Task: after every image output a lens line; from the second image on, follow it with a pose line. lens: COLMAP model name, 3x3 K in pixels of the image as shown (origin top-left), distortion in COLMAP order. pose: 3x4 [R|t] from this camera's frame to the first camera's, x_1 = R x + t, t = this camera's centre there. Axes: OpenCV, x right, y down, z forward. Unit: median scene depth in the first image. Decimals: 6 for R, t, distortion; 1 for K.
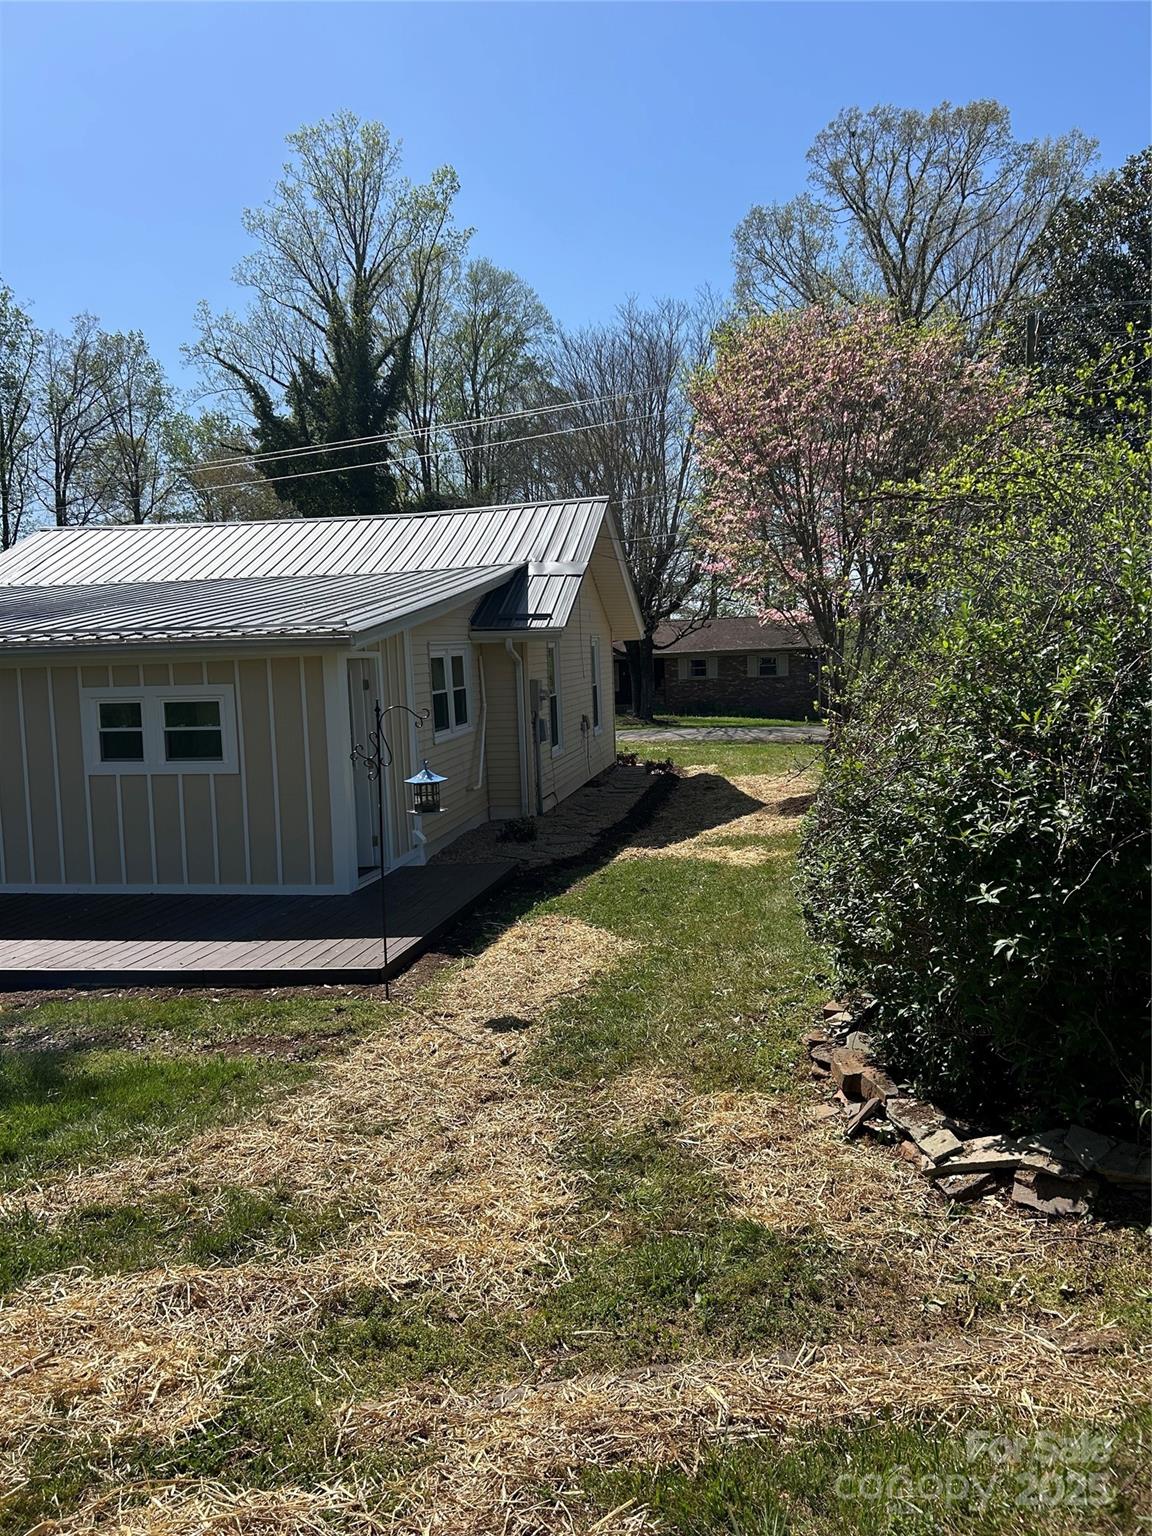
lens RADIAL K [[1147.1, 0, 576.0], [0, 1147.1, 768.0], [0, 0, 1]] dist [0.048463, -0.054916]
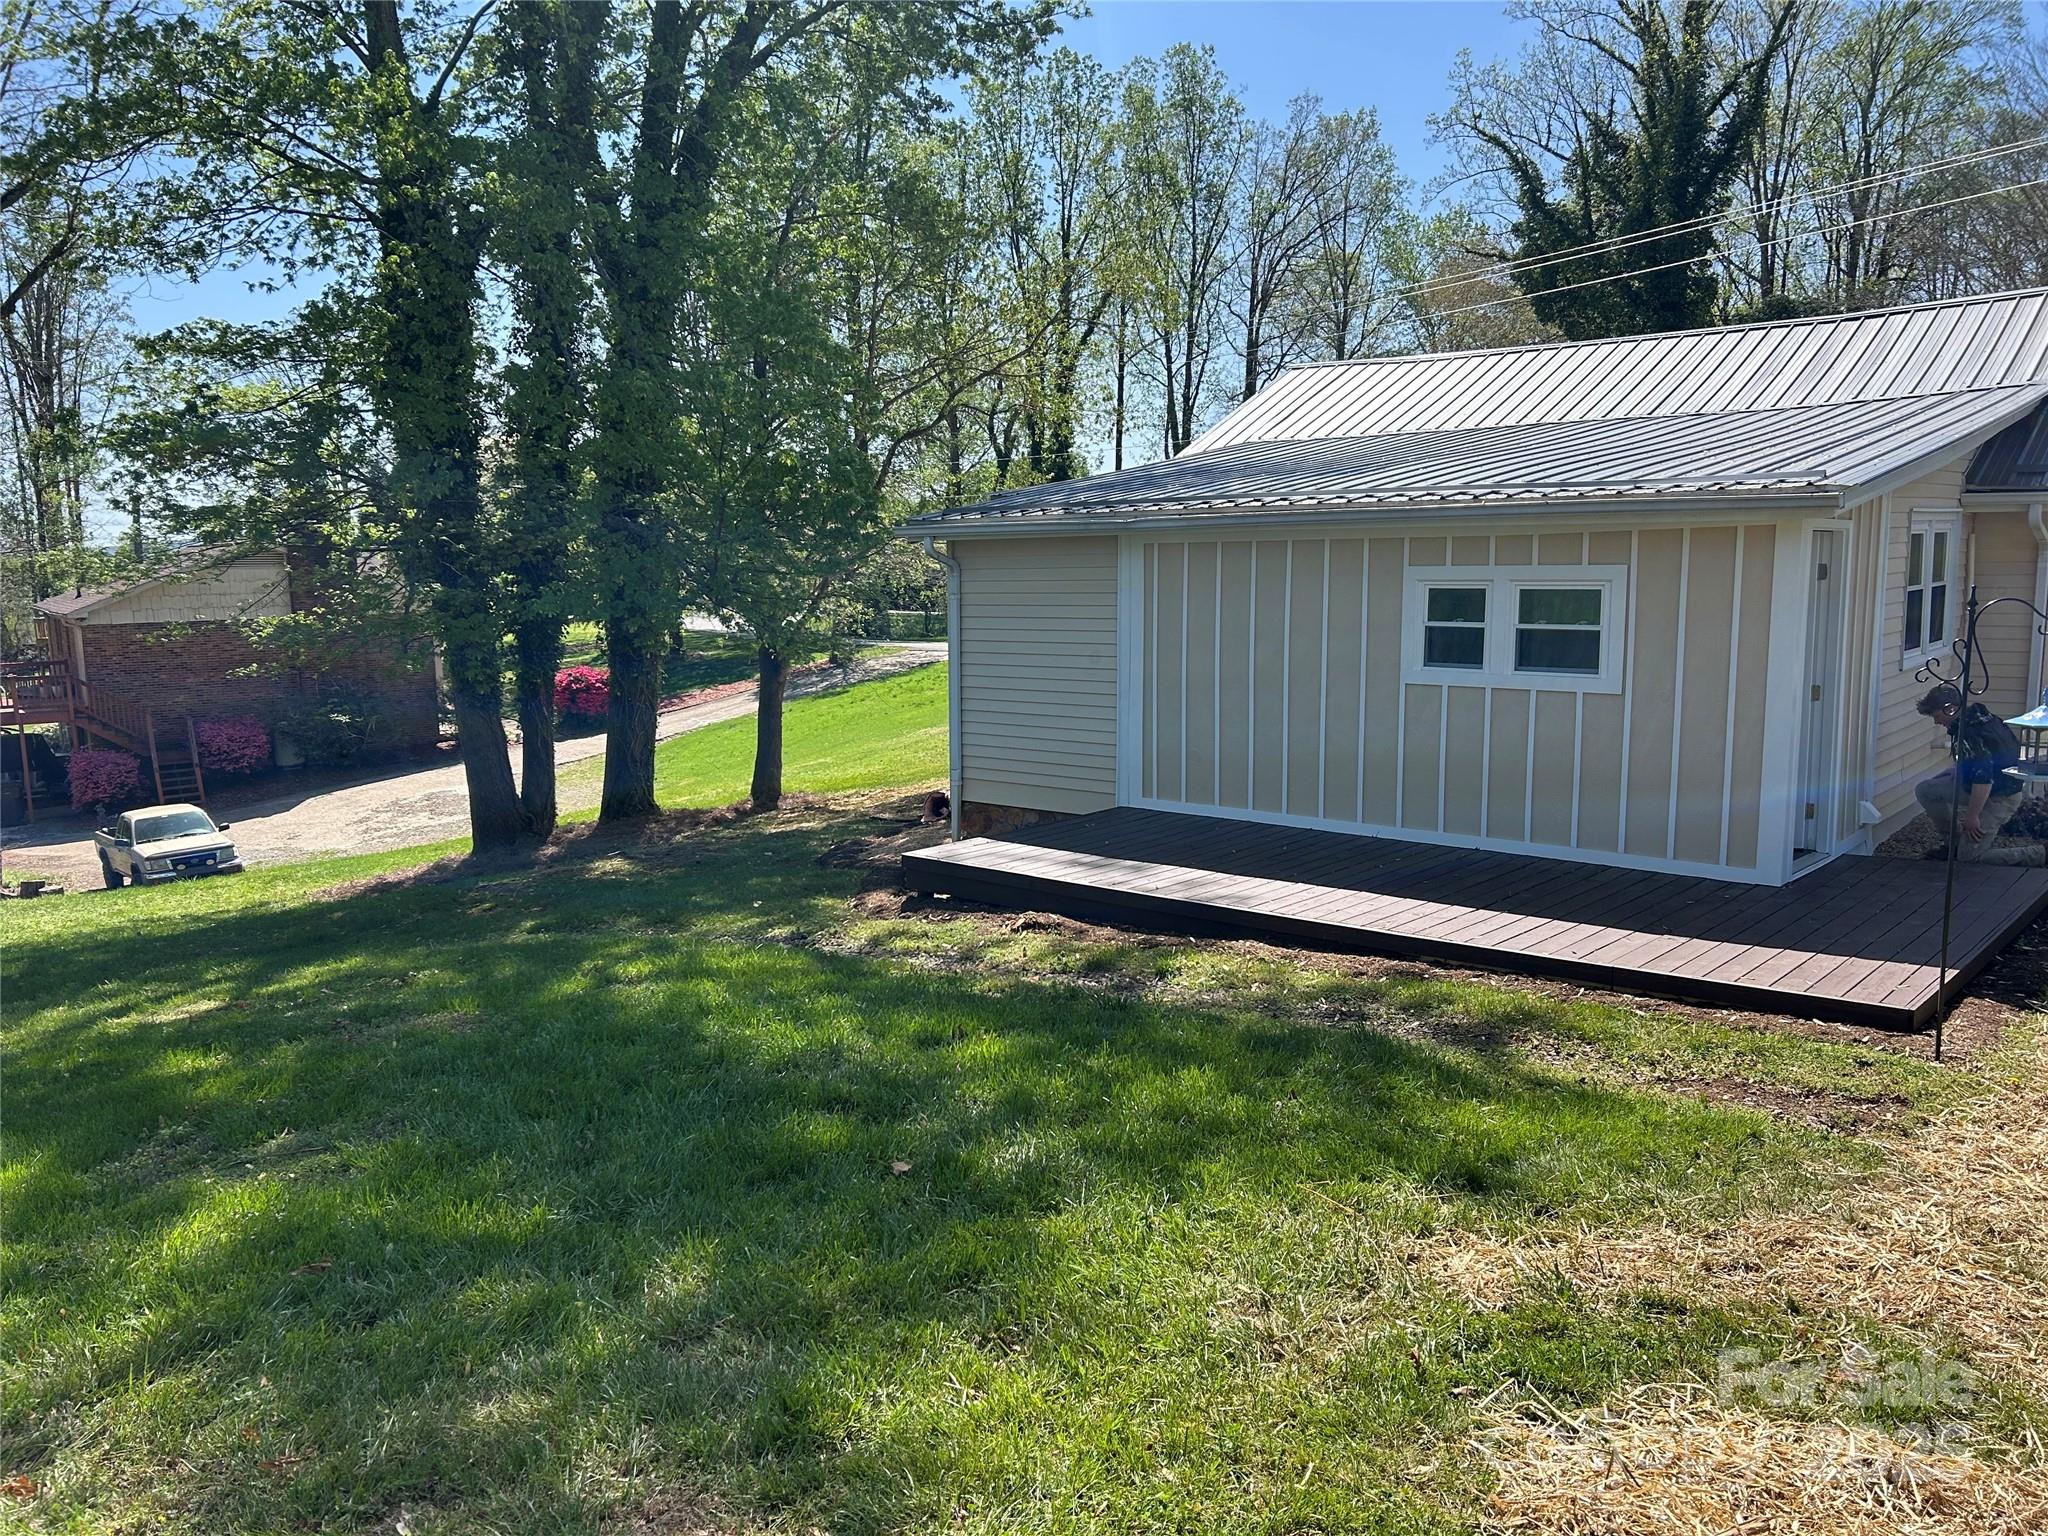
lens RADIAL K [[1529.5, 0, 1026.3], [0, 1529.5, 793.5], [0, 0, 1]] dist [0.048463, -0.054916]
pose [[0.860121, 0.098911, -0.500408, -0.025346], [-0.067134, 0.994437, 0.081169, 0.002605], [0.505652, -0.036221, 0.861977, 0.001982]]
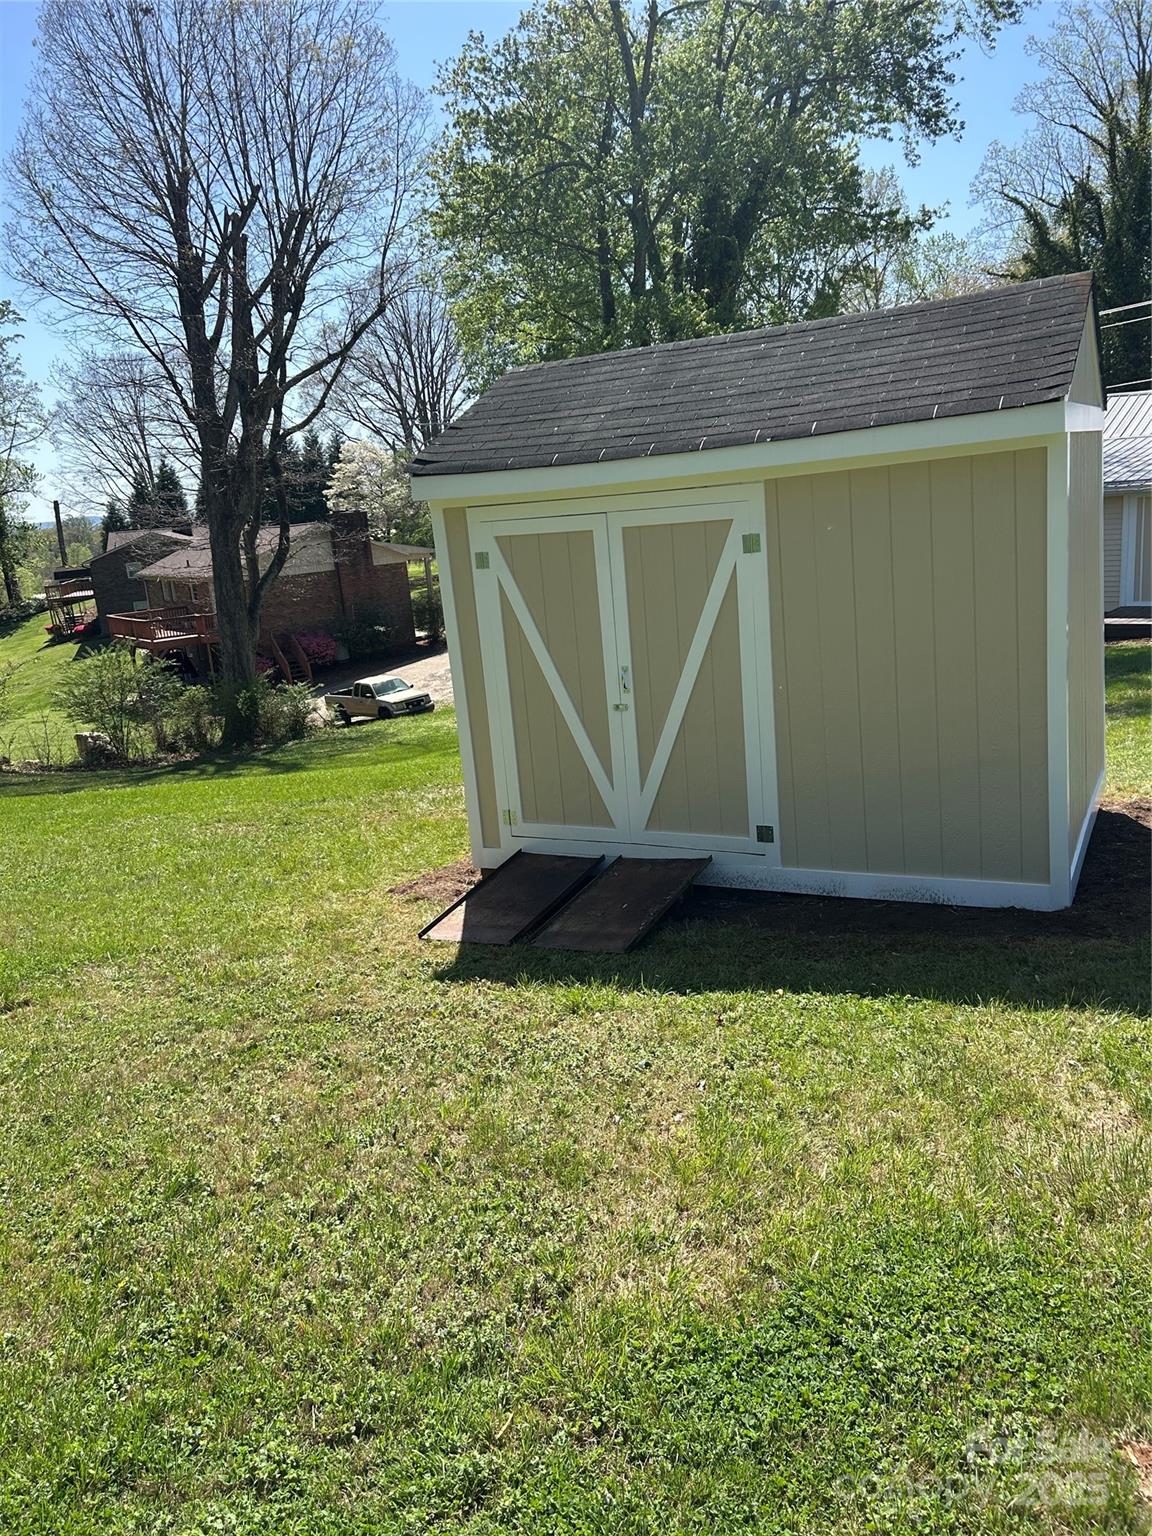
lens RADIAL K [[1194.1, 0, 576.0], [0, 1194.1, 768.0], [0, 0, 1]] dist [0.007969, 0.001778]
pose [[0.873198, 0.072275, -0.481977, -0.074863], [0.001944, 0.988419, 0.151740, 0.013431], [0.487362, -0.133436, 0.862945, -0.259656]]
